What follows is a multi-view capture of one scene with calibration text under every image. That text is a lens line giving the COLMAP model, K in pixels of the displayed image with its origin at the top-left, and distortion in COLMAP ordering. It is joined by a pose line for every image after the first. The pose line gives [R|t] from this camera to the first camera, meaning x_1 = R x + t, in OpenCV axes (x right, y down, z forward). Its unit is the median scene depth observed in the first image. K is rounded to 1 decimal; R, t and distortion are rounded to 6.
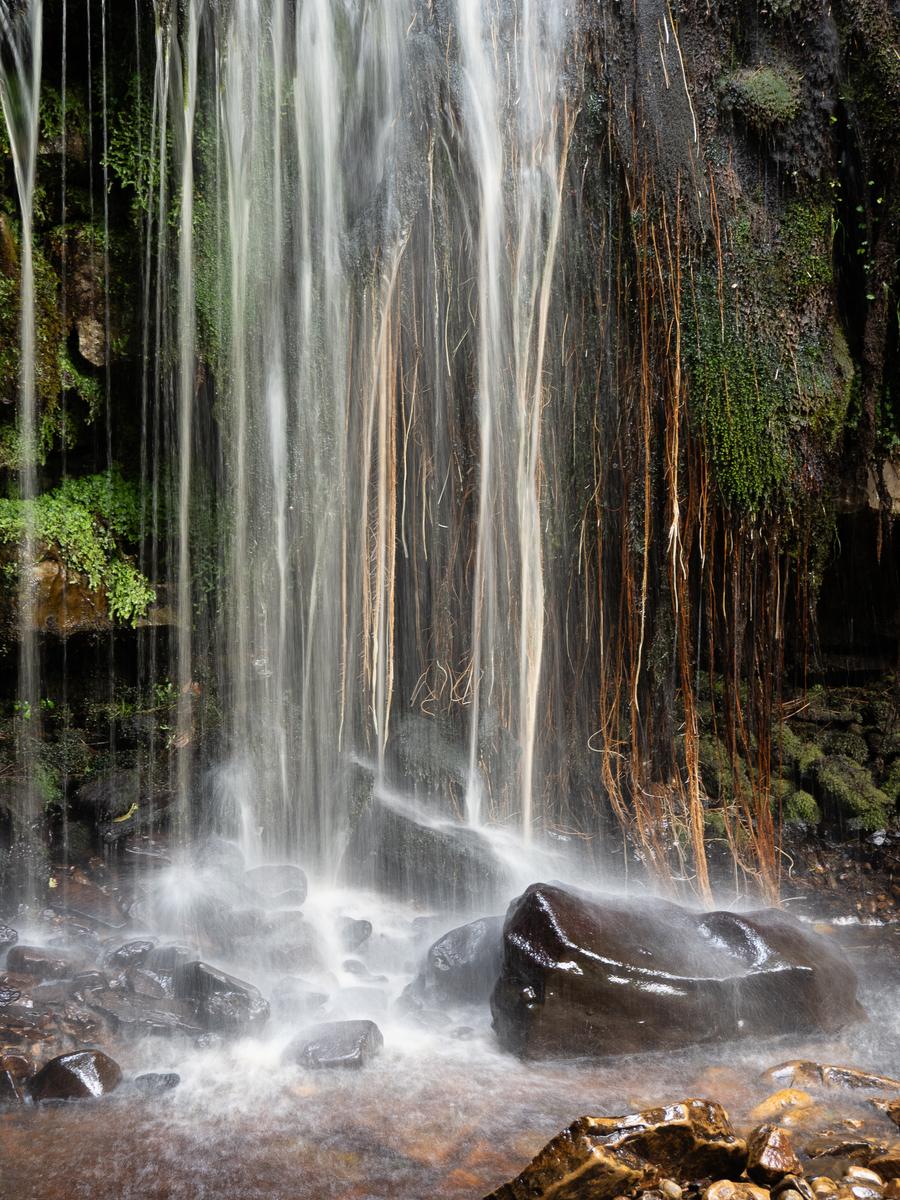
lens RADIAL K [[1869.3, 0, 449.9], [0, 1869.3, 598.2], [0, 0, 1]] dist [0.020056, 0.000000]
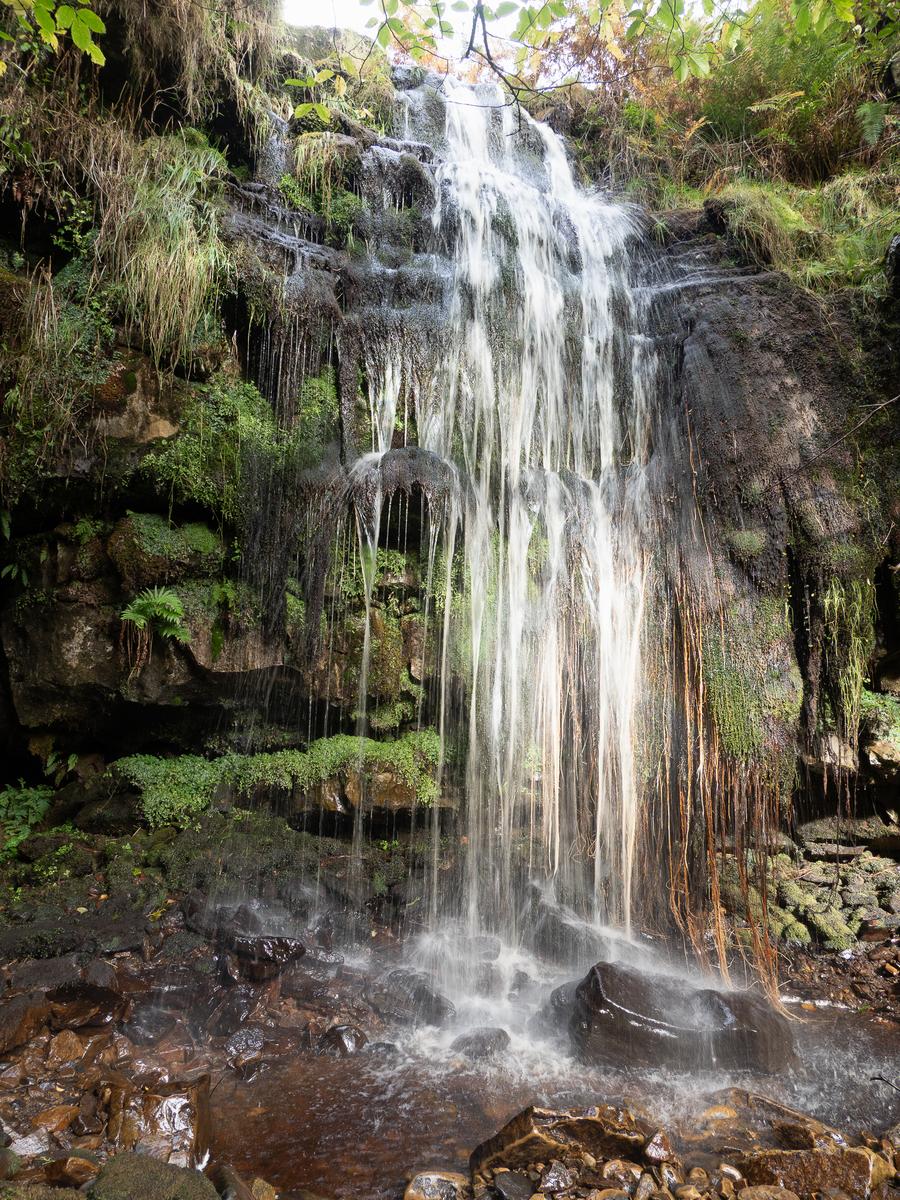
lens RADIAL K [[867.8, 0, 449.0], [0, 867.8, 601.4], [0, 0, 1]] dist [-0.042600, 0.014120]
pose [[0.944251, -0.021566, -0.328519, 0.170671], [-0.051804, 0.975689, -0.212950, -0.003618], [0.325125, 0.218097, 0.920178, 0.091432]]
